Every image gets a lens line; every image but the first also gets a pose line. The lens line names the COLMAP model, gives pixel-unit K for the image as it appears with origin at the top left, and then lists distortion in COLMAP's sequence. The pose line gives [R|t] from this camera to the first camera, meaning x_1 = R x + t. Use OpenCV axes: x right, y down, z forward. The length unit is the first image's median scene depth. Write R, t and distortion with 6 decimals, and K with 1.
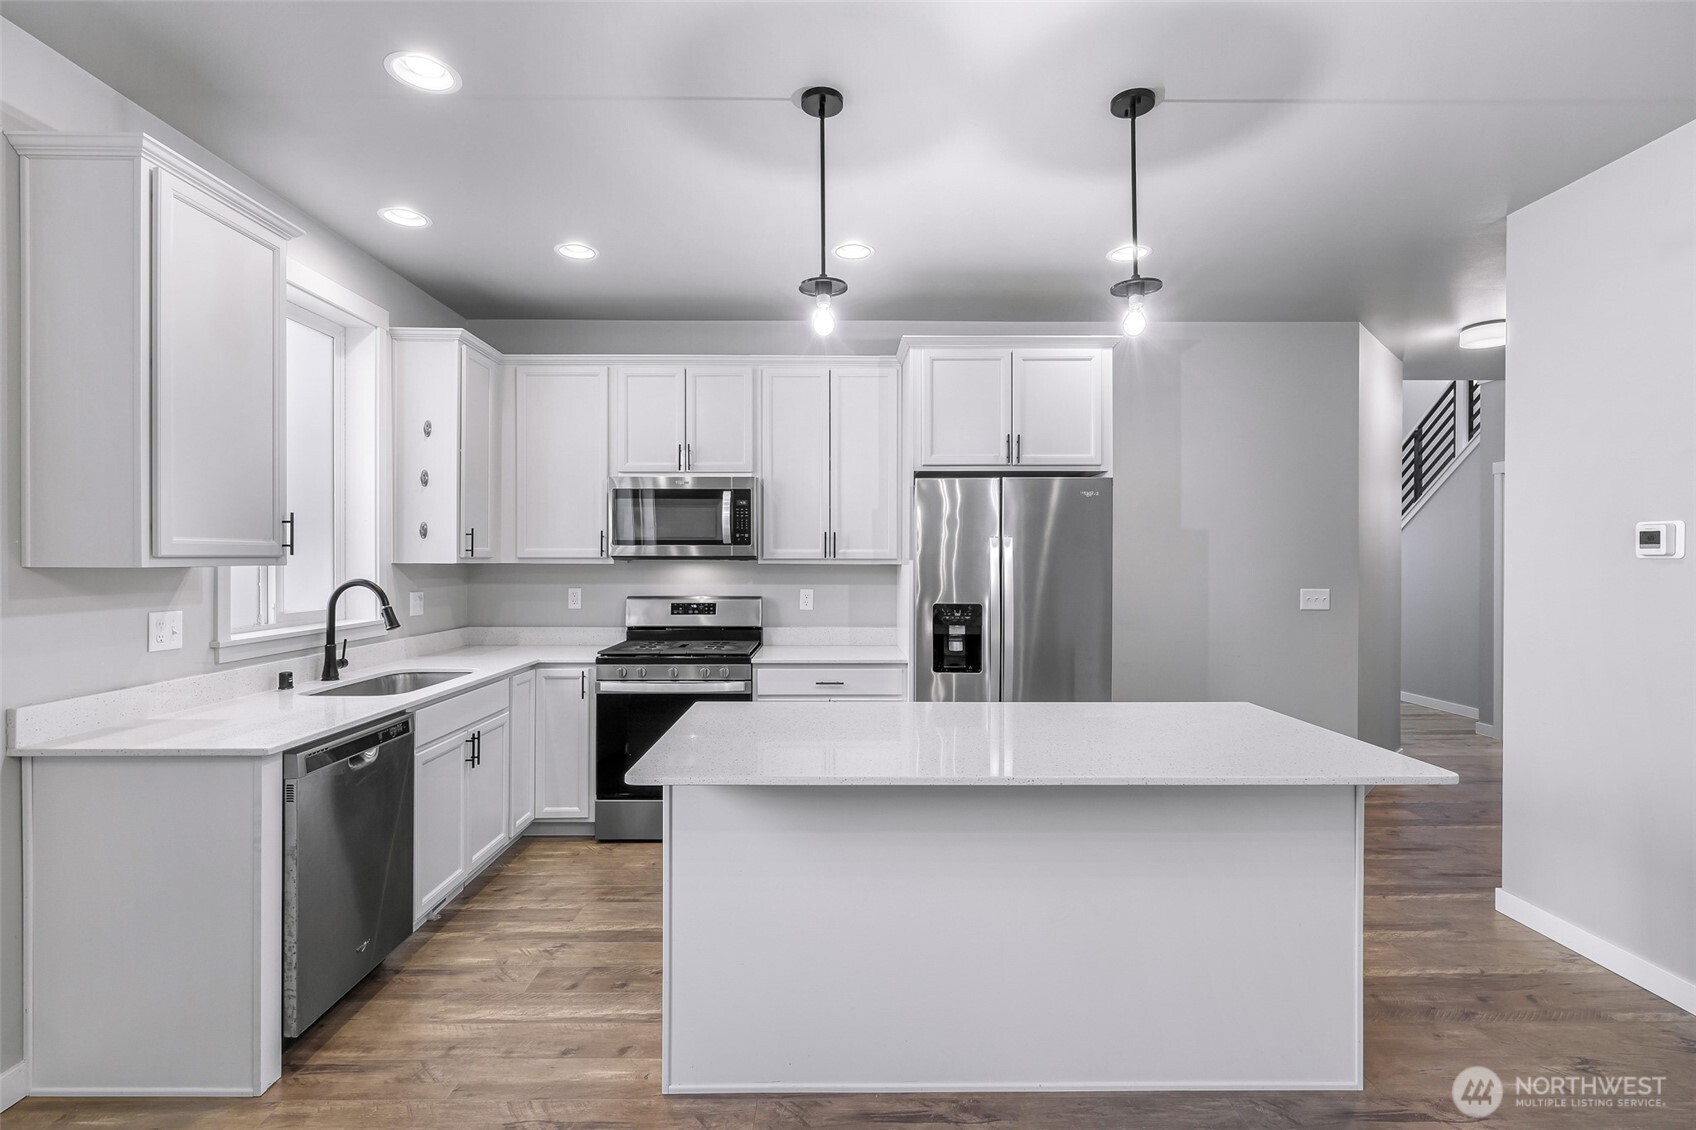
lens RADIAL K [[789.7, 0, 838.3], [0, 789.7, 564.1], [0, 0, 1]] dist [0.004104, -0.000055]
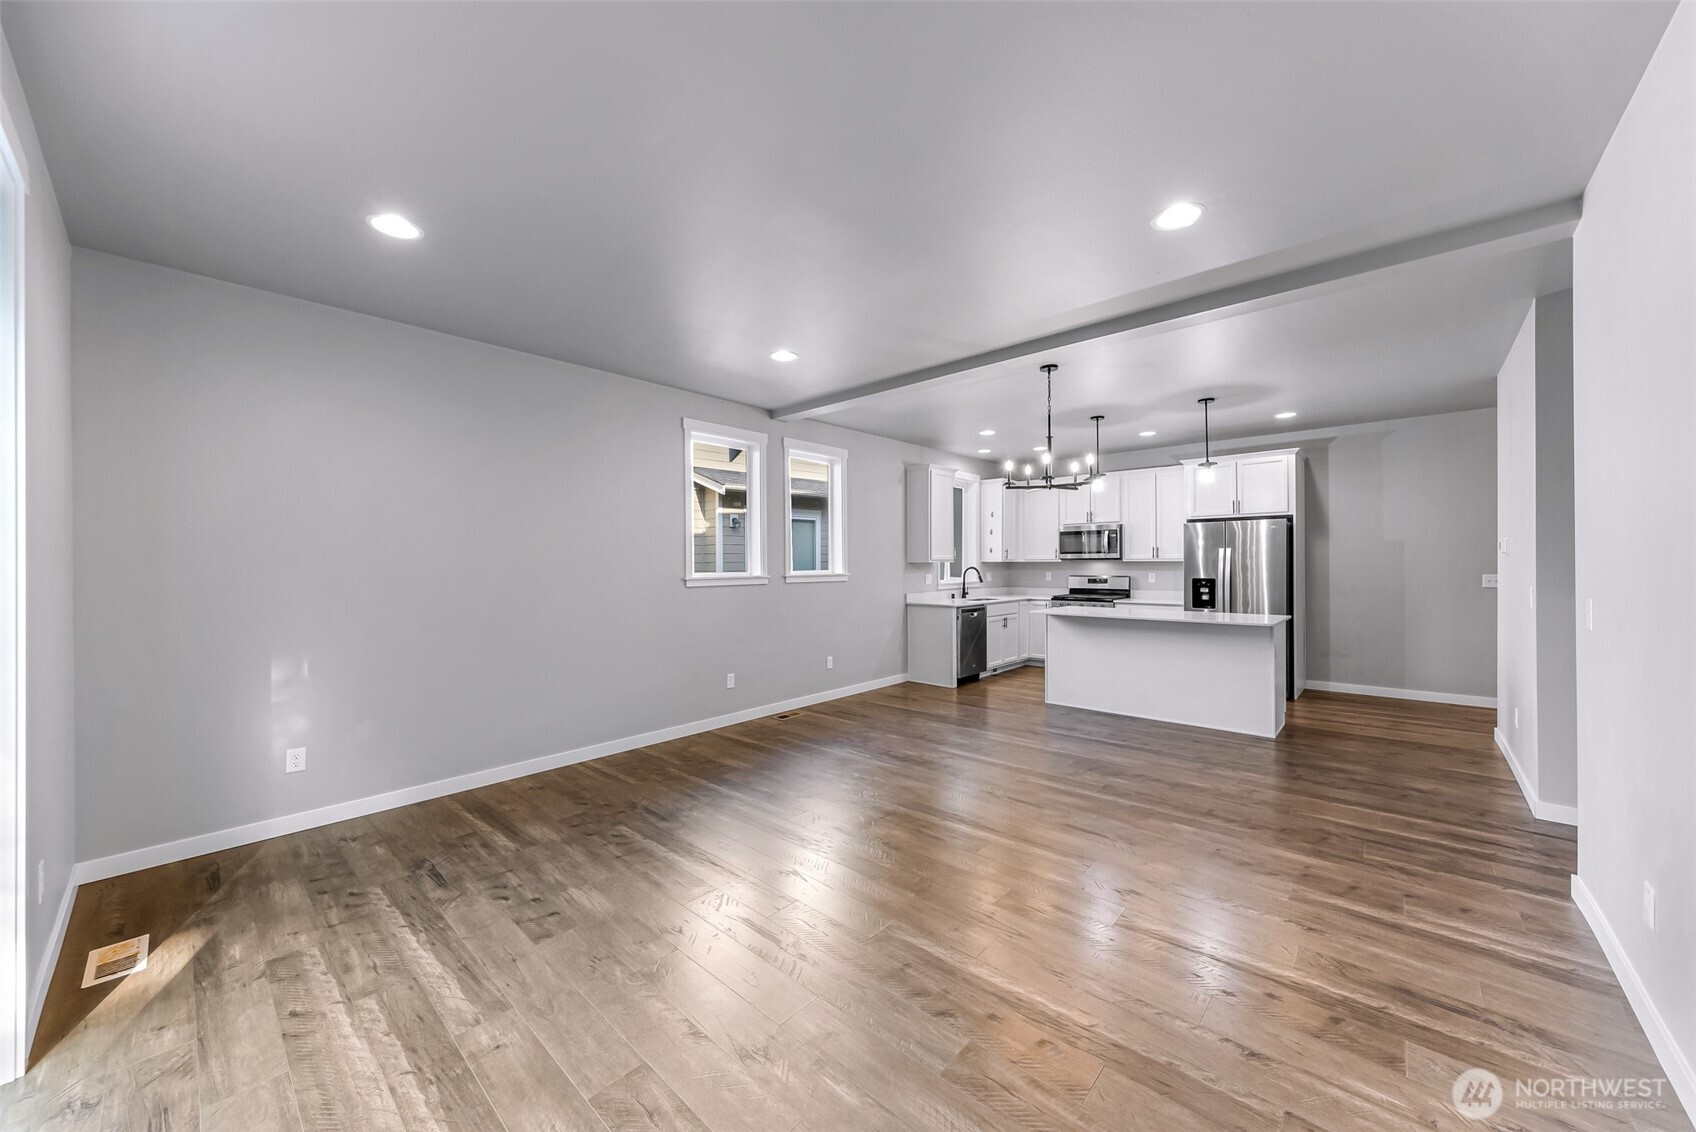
lens RADIAL K [[614.9, 0, 847.7], [0, 614.9, 560.9], [0, 0, 1]] dist [0.000298, -0.000294]
pose [[0.742980, -0.007853, -0.669268, 0.579634], [0.002881, 0.999959, -0.008535, 0.013211], [0.669307, 0.004414, 0.742972, -1.000625]]
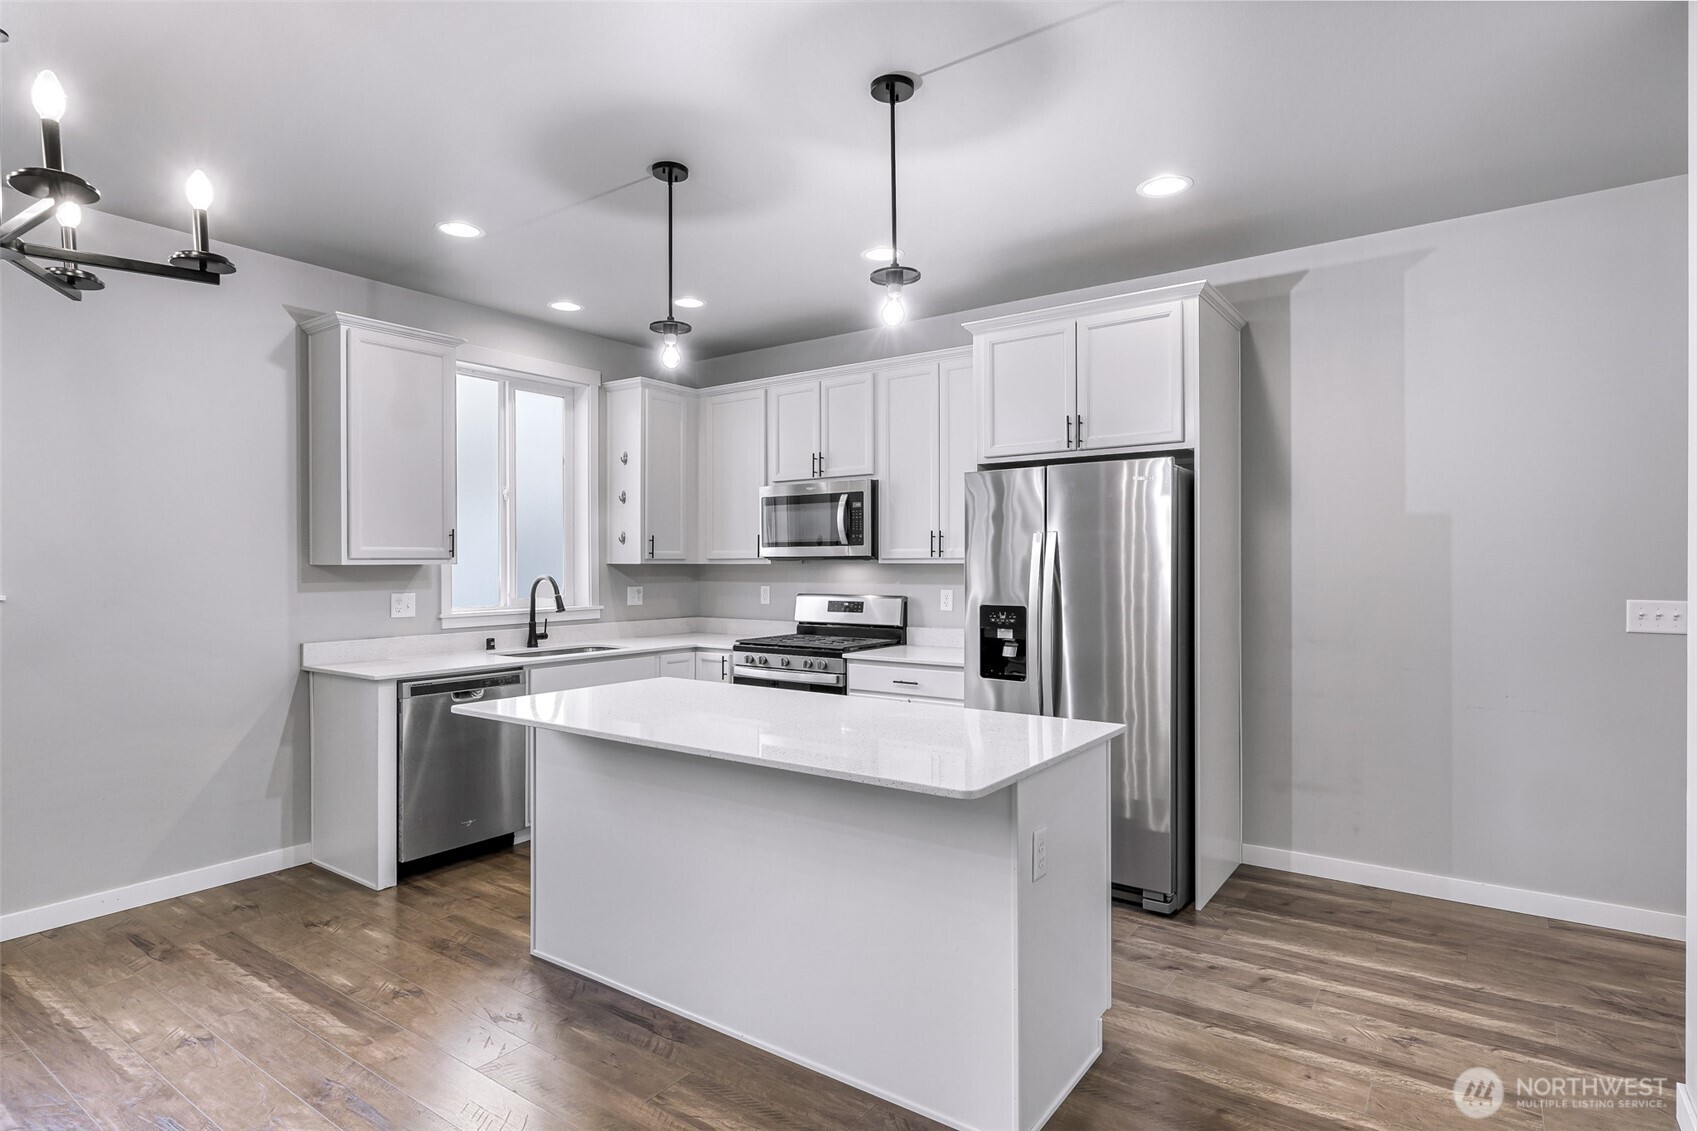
lens RADIAL K [[887.7, 0, 842.6], [0, 887.7, 564.9], [0, 0, 1]] dist [0.004895, 0.000167]
pose [[0.808558, -0.002939, -0.588409, 0.620761], [0.000683, 0.999992, -0.004057, 0.007030], [0.588416, 0.002878, 0.808553, 0.047930]]
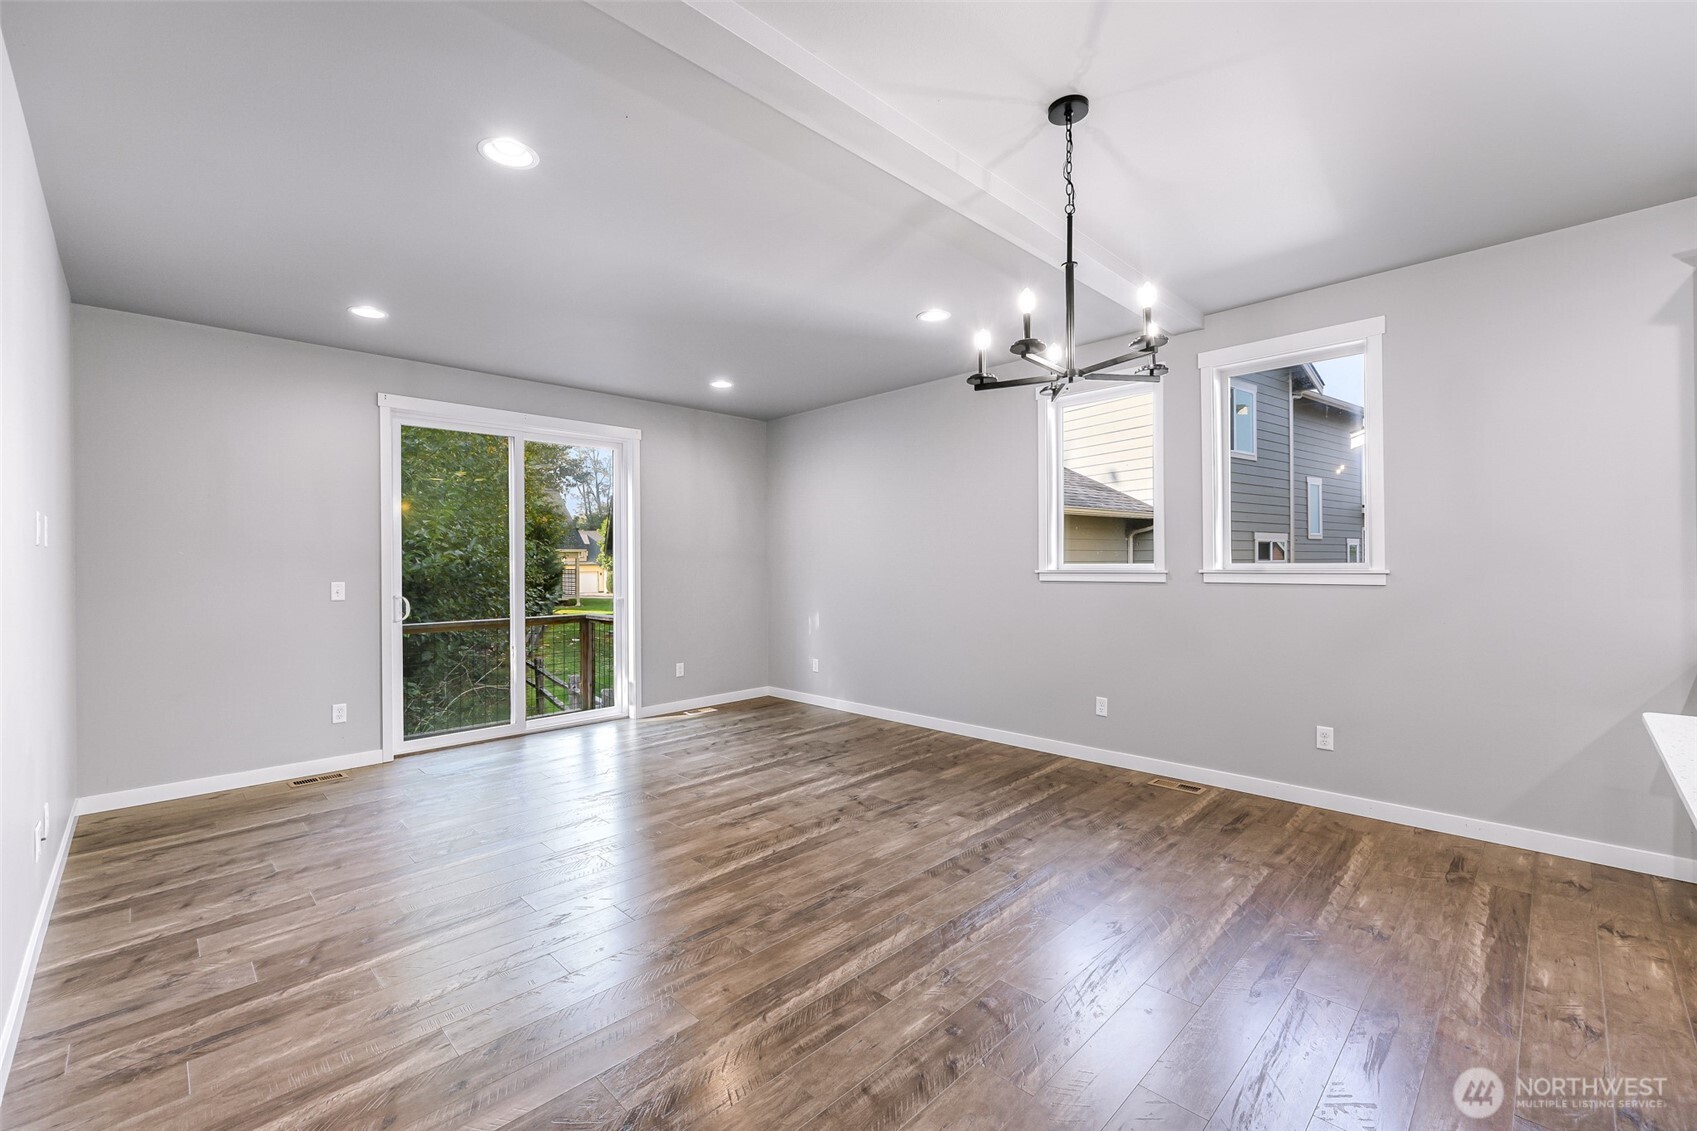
lens RADIAL K [[715.8, 0, 834.4], [0, 715.8, 572.9], [0, 0, 1]] dist [0.000603, -0.000301]
pose [[-0.720008, 0.012707, -0.693849, 0.645942], [0.002896, 0.999879, 0.015306, 0.019182], [0.693959, 0.009011, -0.719958, 0.446882]]
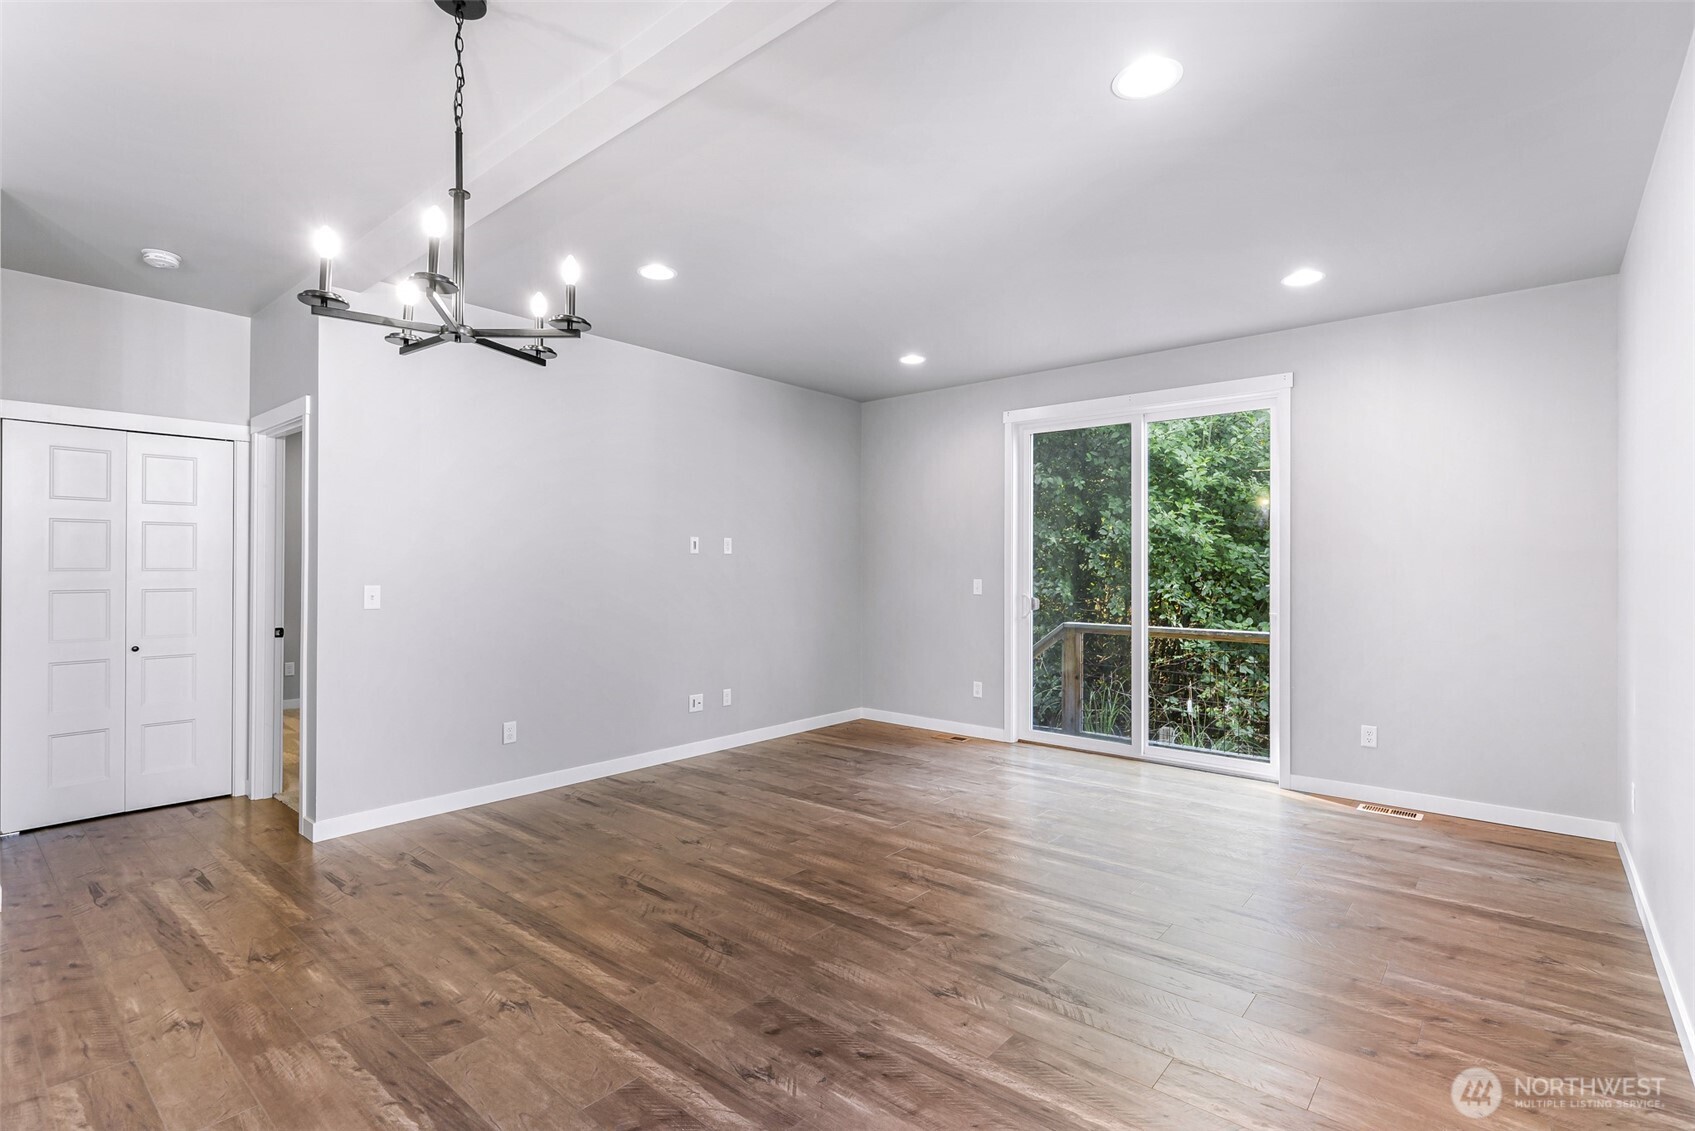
lens RADIAL K [[792.2, 0, 833.0], [0, 792.2, 563.4], [0, 0, 1]] dist [0.004357, -0.001023]
pose [[-0.748553, -0.000909, 0.663075, -0.480199], [-0.000934, 1.000000, 0.000316, 0.017565], [-0.663075, -0.000383, -0.748553, 0.383654]]
